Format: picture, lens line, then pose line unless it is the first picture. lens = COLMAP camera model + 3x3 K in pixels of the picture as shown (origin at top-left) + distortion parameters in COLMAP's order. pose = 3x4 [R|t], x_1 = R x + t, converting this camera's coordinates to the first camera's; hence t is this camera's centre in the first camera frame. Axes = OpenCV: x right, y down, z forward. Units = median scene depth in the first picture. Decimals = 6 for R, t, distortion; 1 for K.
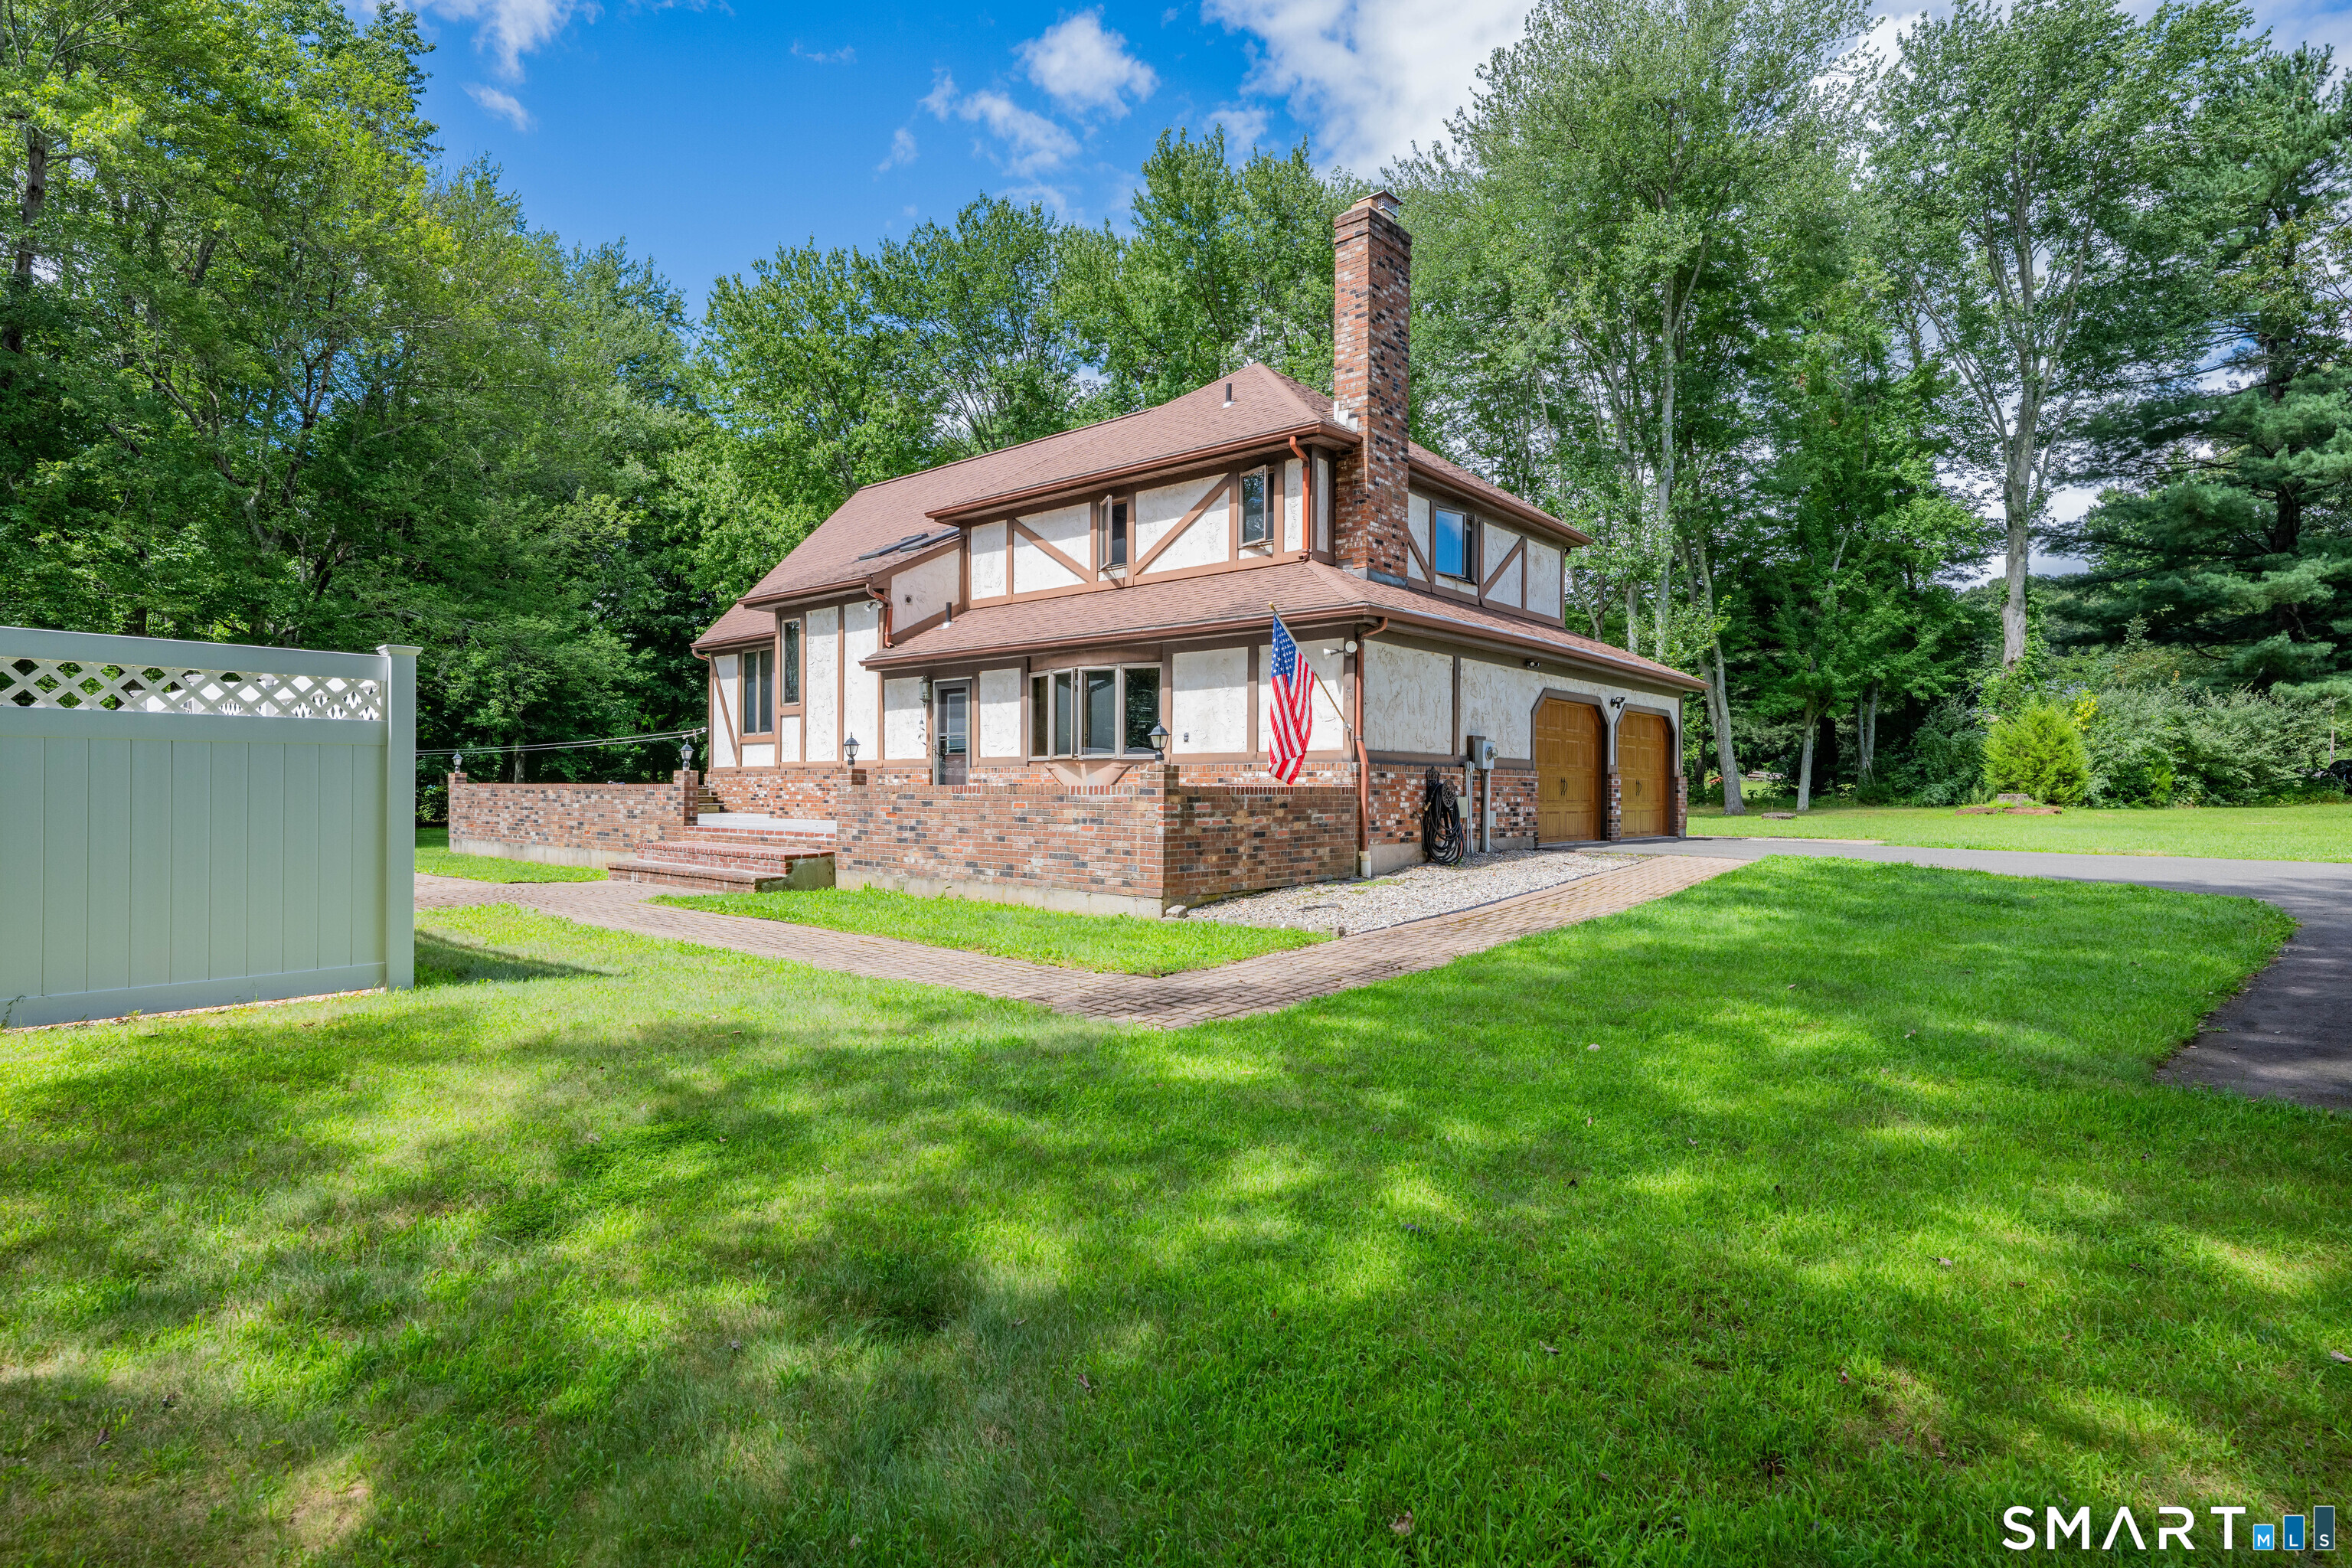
lens RADIAL K [[1206.5, 0, 1198.9], [0, 1206.5, 786.9], [0, 0, 1]] dist [-0.006095, -0.000563]
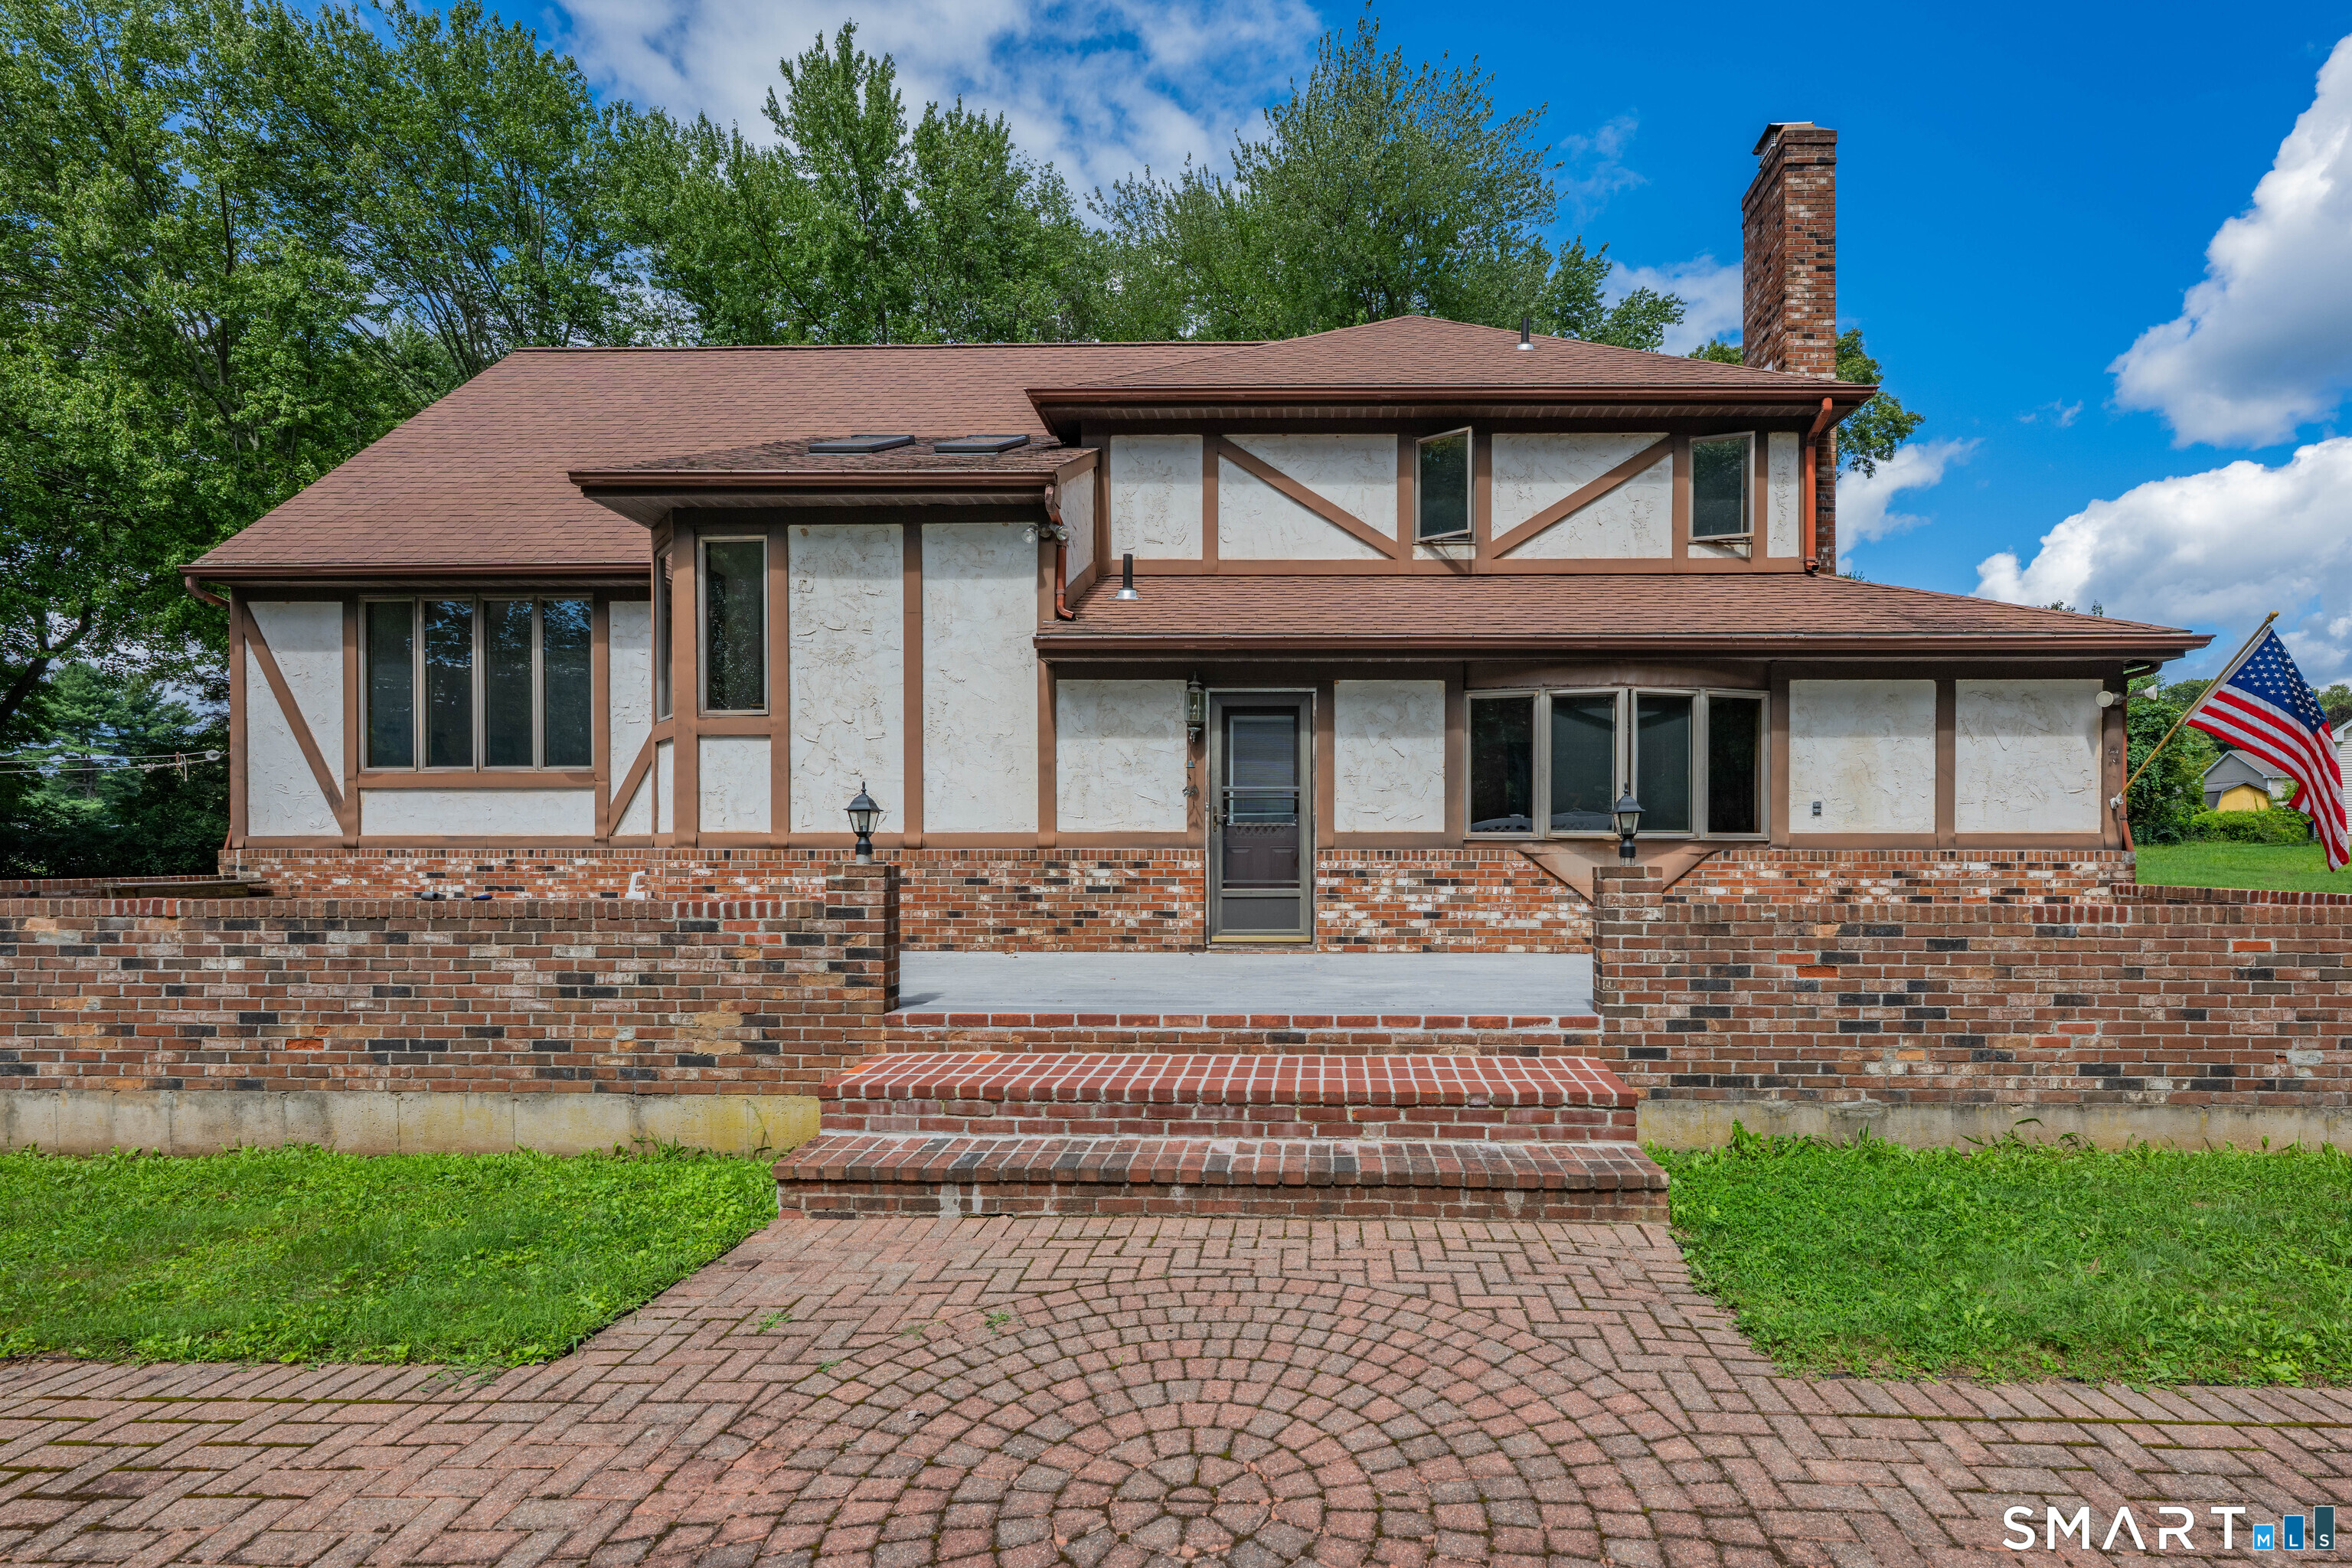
lens RADIAL K [[1060.4, 0, 1258.0], [0, 1060.4, 832.7], [0, 0, 1]] dist [0.004800, 0.000147]
pose [[0.774795, 0.004742, 0.632195, -0.529477], [-0.000181, 0.999973, -0.007279, -0.020770], [-0.632212, 0.005525, 0.774776, 0.643005]]
